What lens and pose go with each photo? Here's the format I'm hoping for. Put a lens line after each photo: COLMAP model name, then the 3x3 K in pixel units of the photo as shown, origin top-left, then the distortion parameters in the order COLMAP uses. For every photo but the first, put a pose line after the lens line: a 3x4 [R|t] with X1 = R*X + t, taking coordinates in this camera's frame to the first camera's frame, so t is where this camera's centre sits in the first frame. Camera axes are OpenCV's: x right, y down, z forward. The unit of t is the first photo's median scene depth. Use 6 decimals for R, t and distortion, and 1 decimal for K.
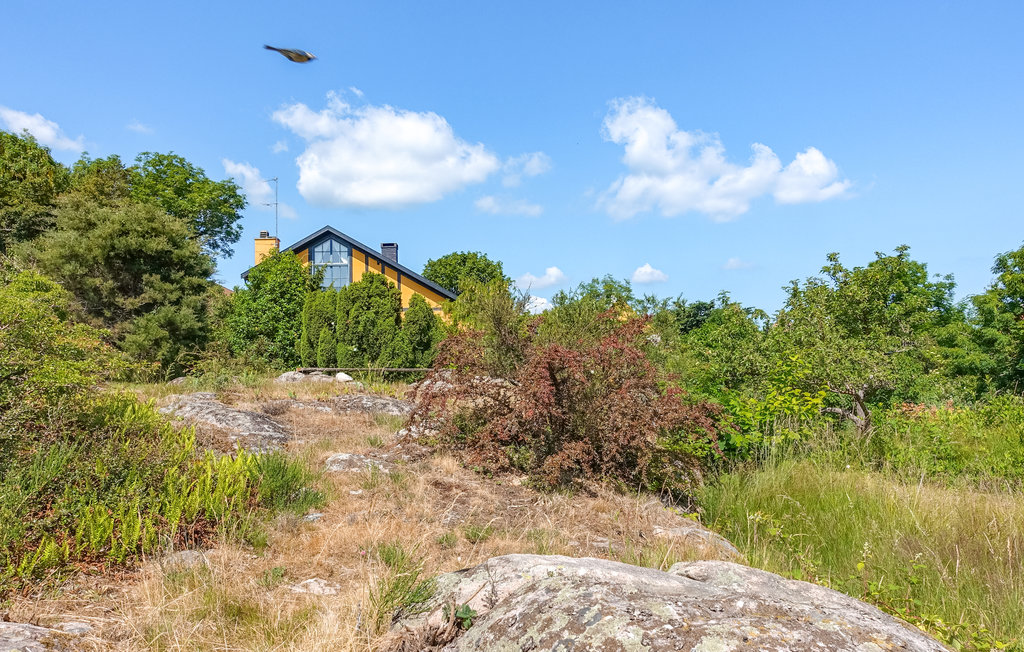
lens RADIAL K [[781.2, 0, 512.0], [0, 781.2, 326.0], [0, 0, 1]] dist [-0.002259, -0.004938]
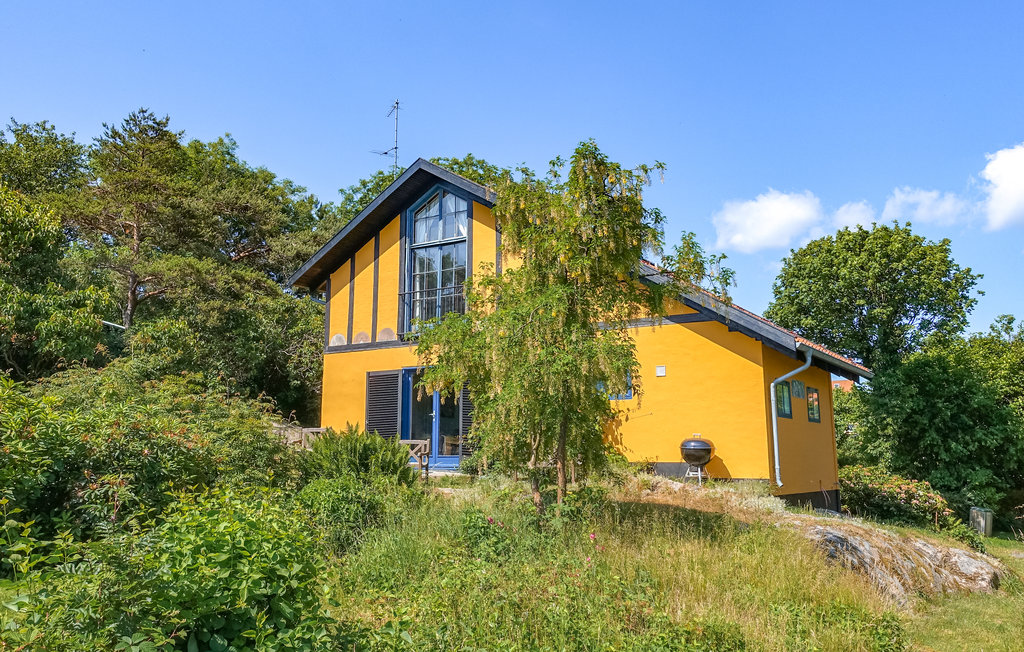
lens RADIAL K [[811.9, 0, 559.9], [0, 811.9, 320.7], [0, 0, 1]] dist [-0.004309, -0.004680]
pose [[0.827413, -0.077254, -0.556255, 0.095483], [0.028905, 0.995039, -0.095198, 0.016800], [0.560850, 0.062689, 0.825541, 0.639183]]
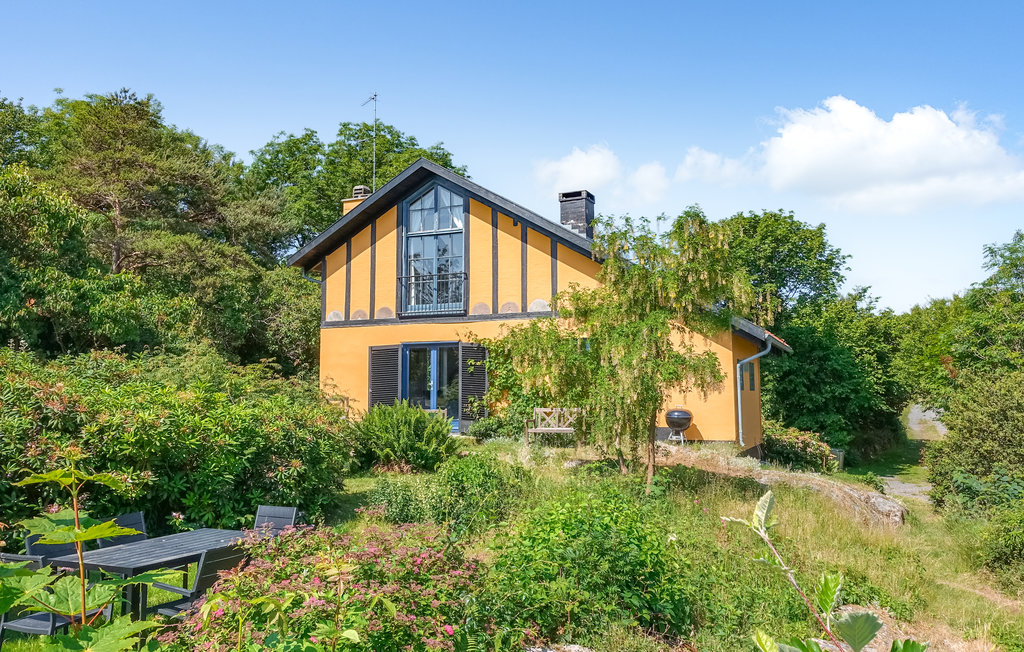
lens RADIAL K [[781.2, 0, 512.0], [0, 781.2, 326.0], [0, 0, 1]] dist [-0.002259, -0.004938]
pose [[0.897236, -0.027625, -0.440687, 0.046697], [0.025163, 0.999618, -0.011431, -0.007718], [0.440834, -0.000833, 0.897588, 0.545308]]
